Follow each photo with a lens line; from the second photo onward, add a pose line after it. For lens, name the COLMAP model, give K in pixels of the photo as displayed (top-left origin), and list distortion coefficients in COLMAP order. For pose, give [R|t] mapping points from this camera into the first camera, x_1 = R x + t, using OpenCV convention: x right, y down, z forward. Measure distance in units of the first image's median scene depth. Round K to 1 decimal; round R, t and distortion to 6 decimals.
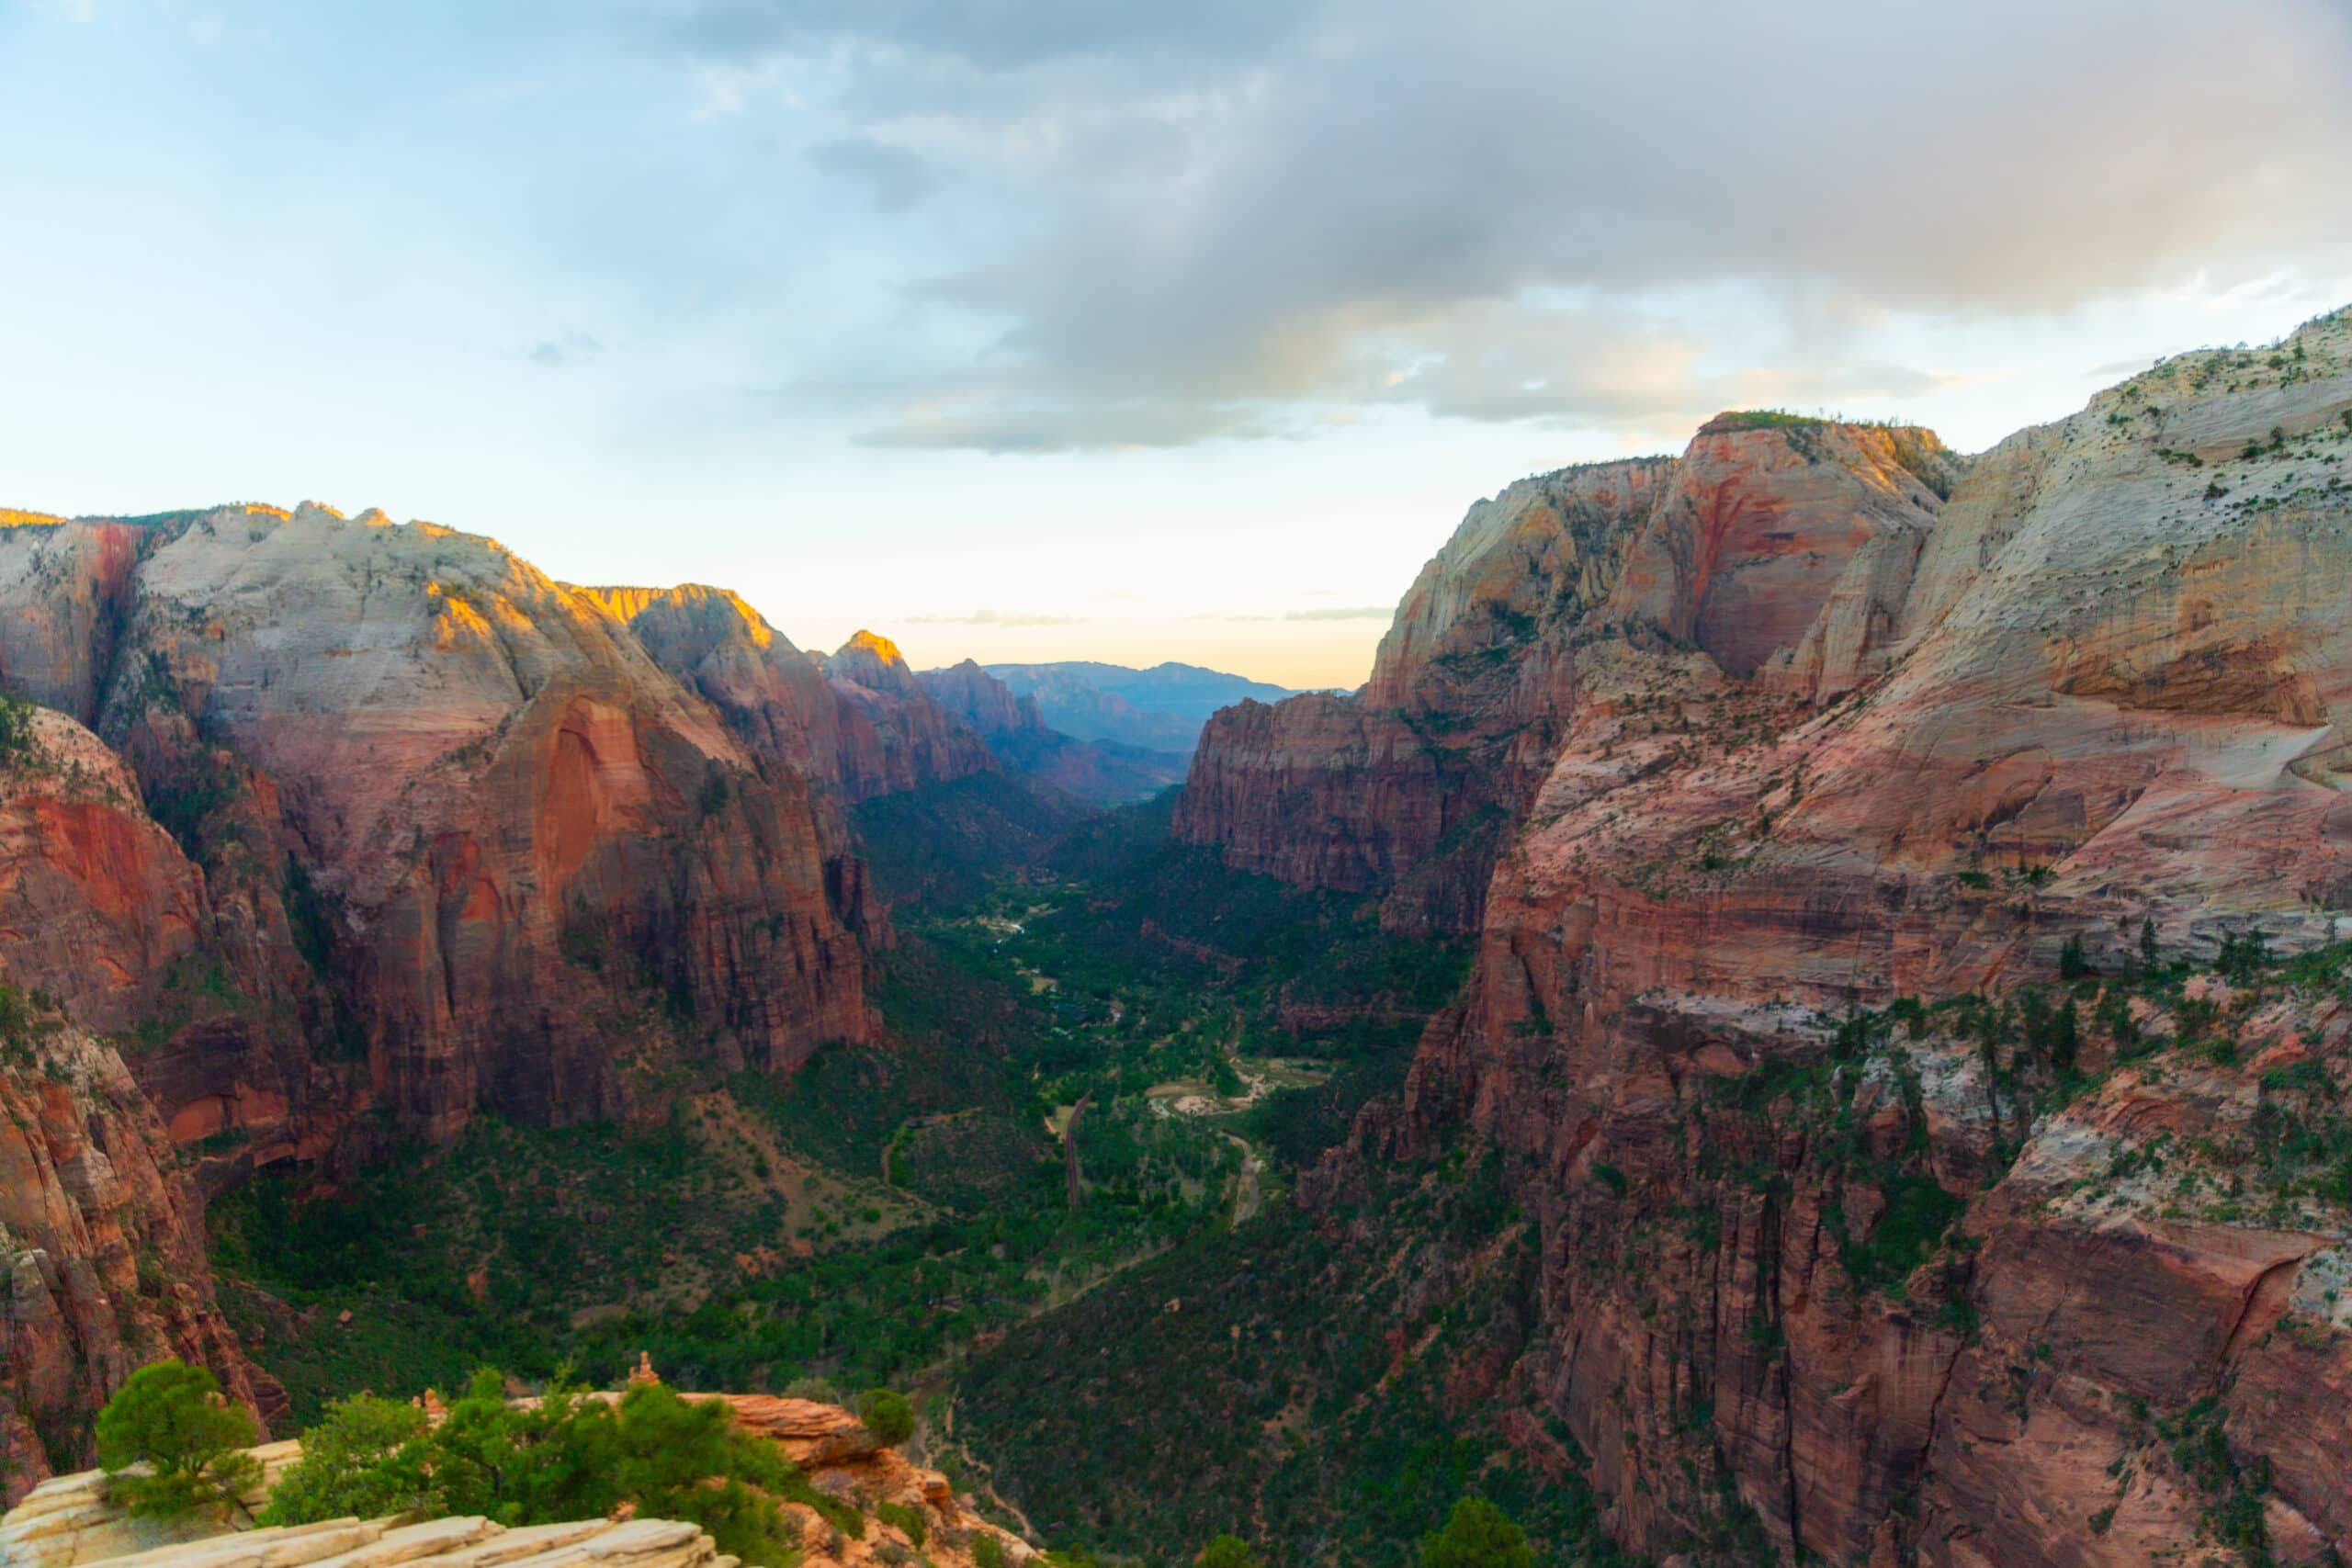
lens RADIAL K [[1572.3, 0, 1172.5], [0, 1572.3, 780.2], [0, 0, 1]] dist [0.022443, -0.008905]
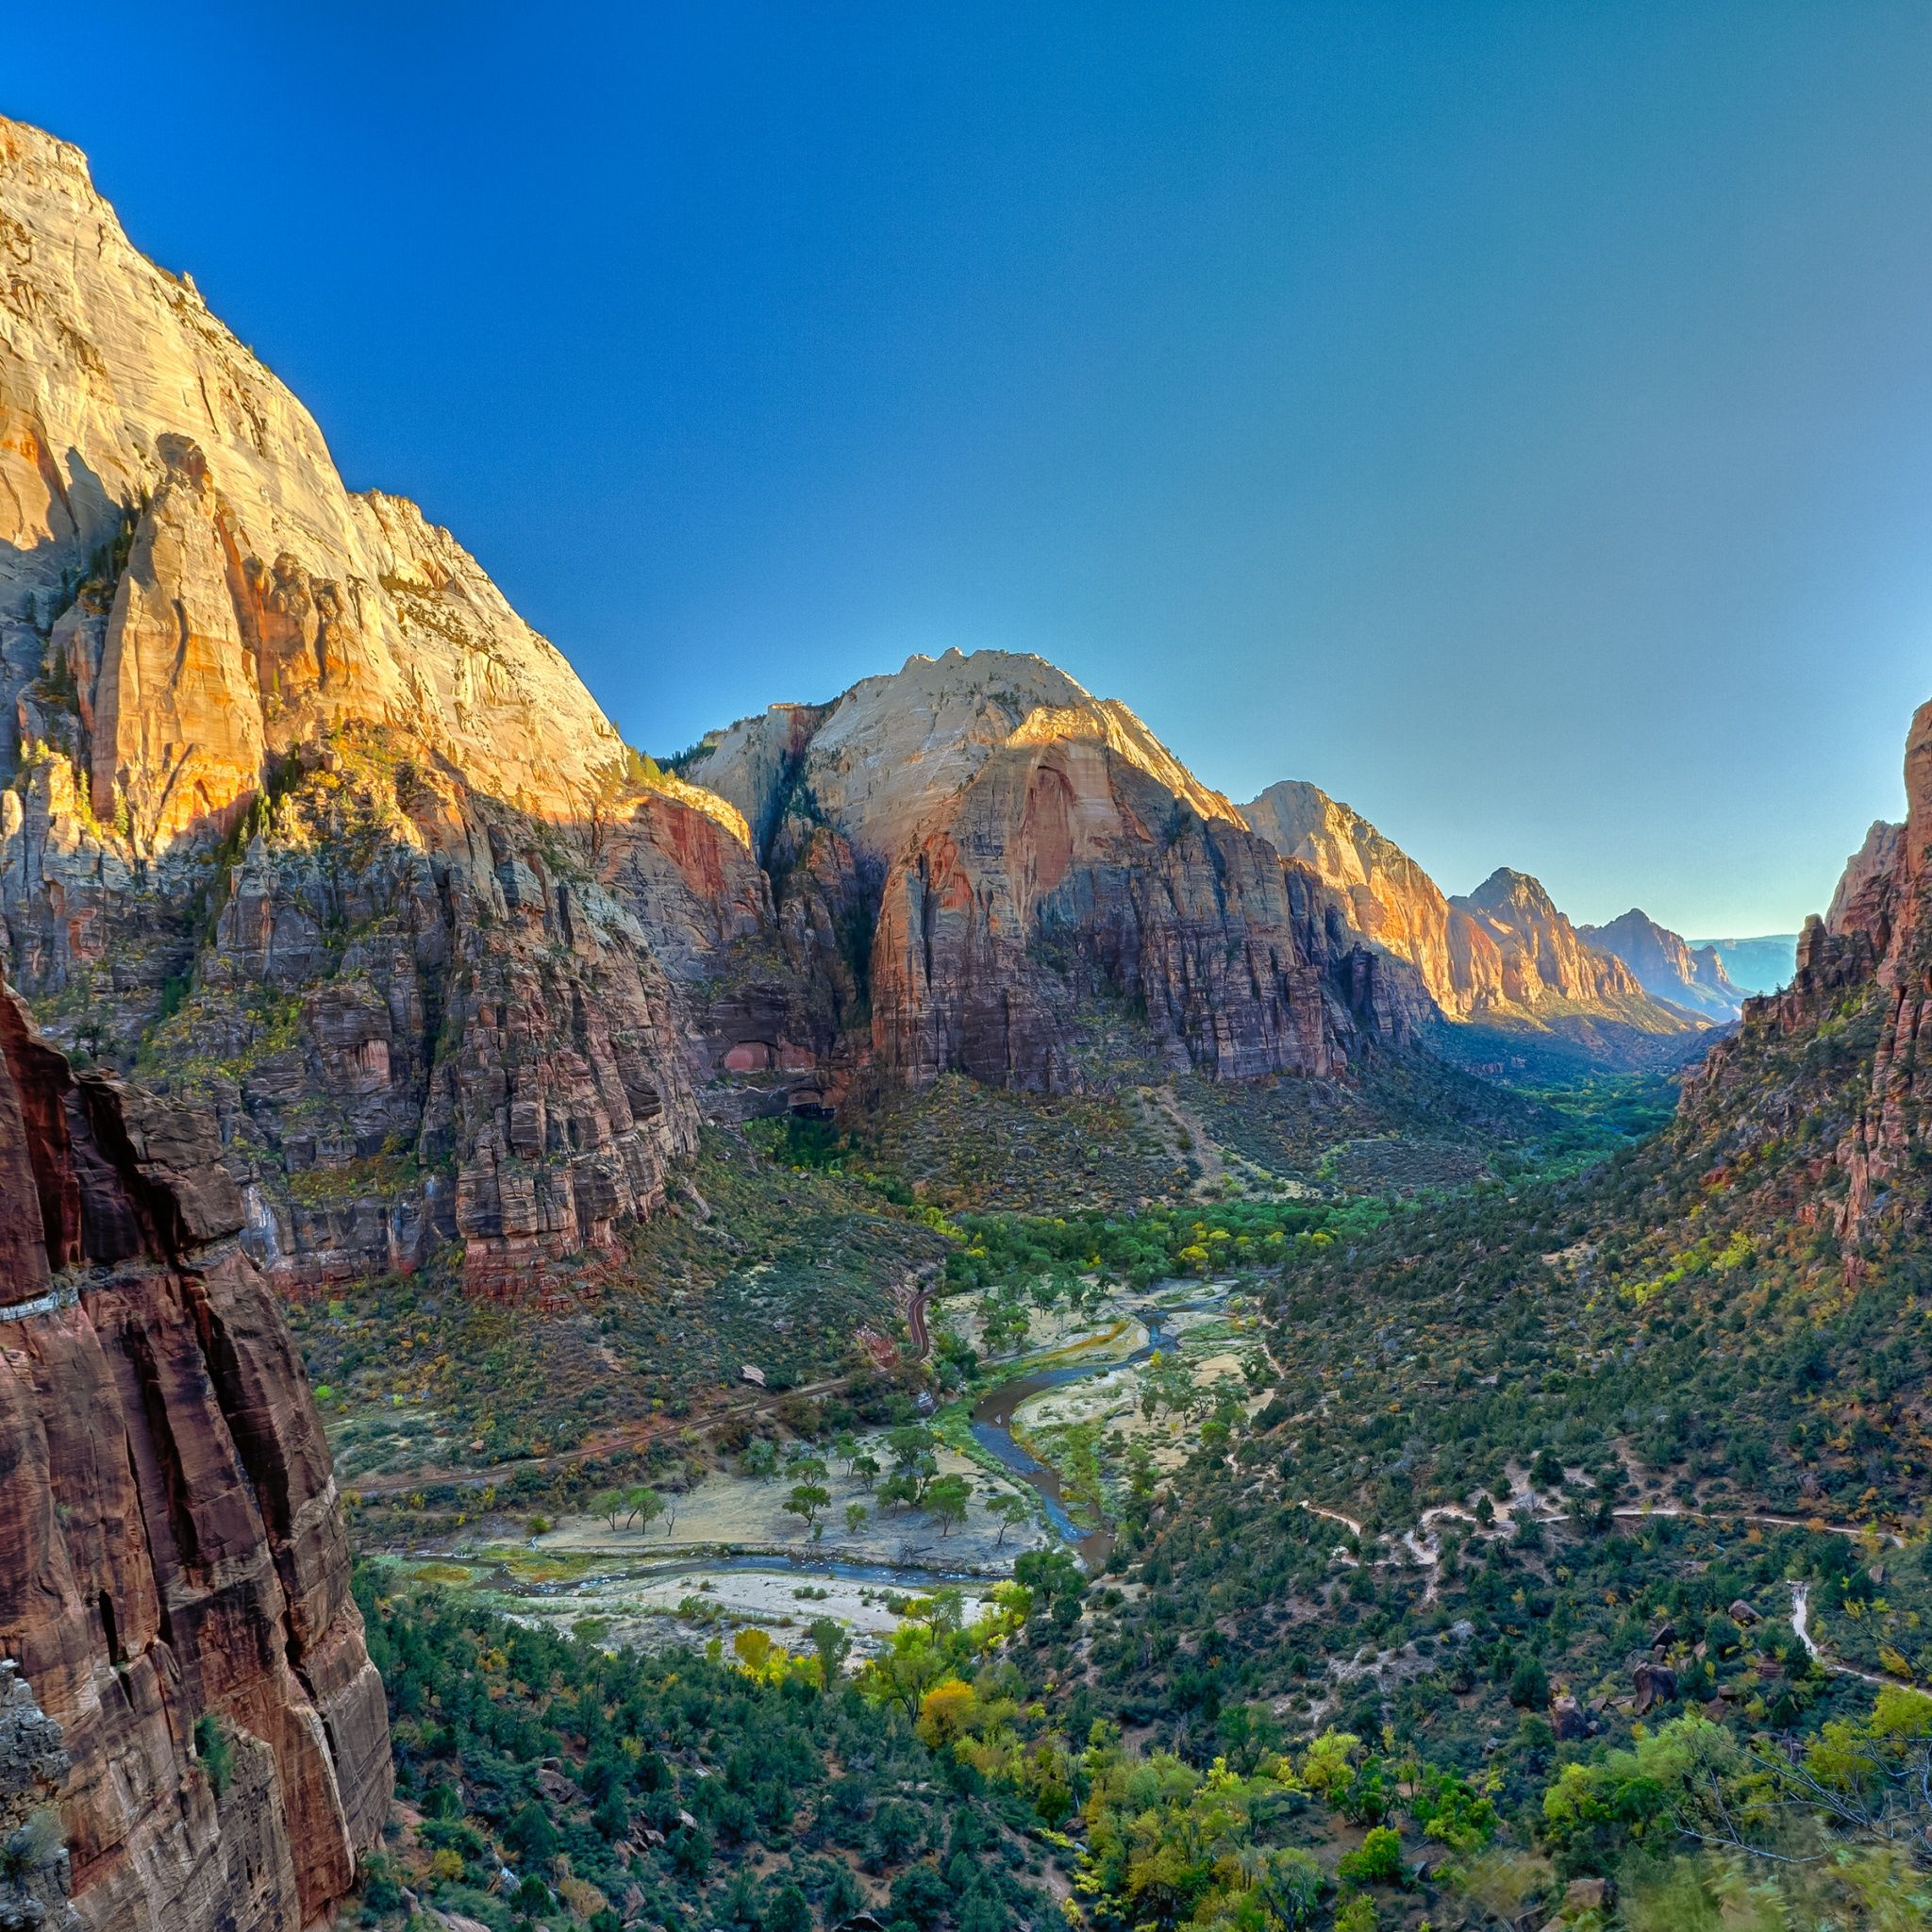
lens RADIAL K [[1542.8, 0, 954.3], [0, 1542.8, 1028.2], [0, 0, 1]] dist [-0.019267, 0.019171]
pose [[0.839537, -0.004744, -0.543282, 0.157488], [-0.018290, 0.999148, -0.036988, 0.199964], [0.542995, 0.040989, 0.838735, 0.056424]]
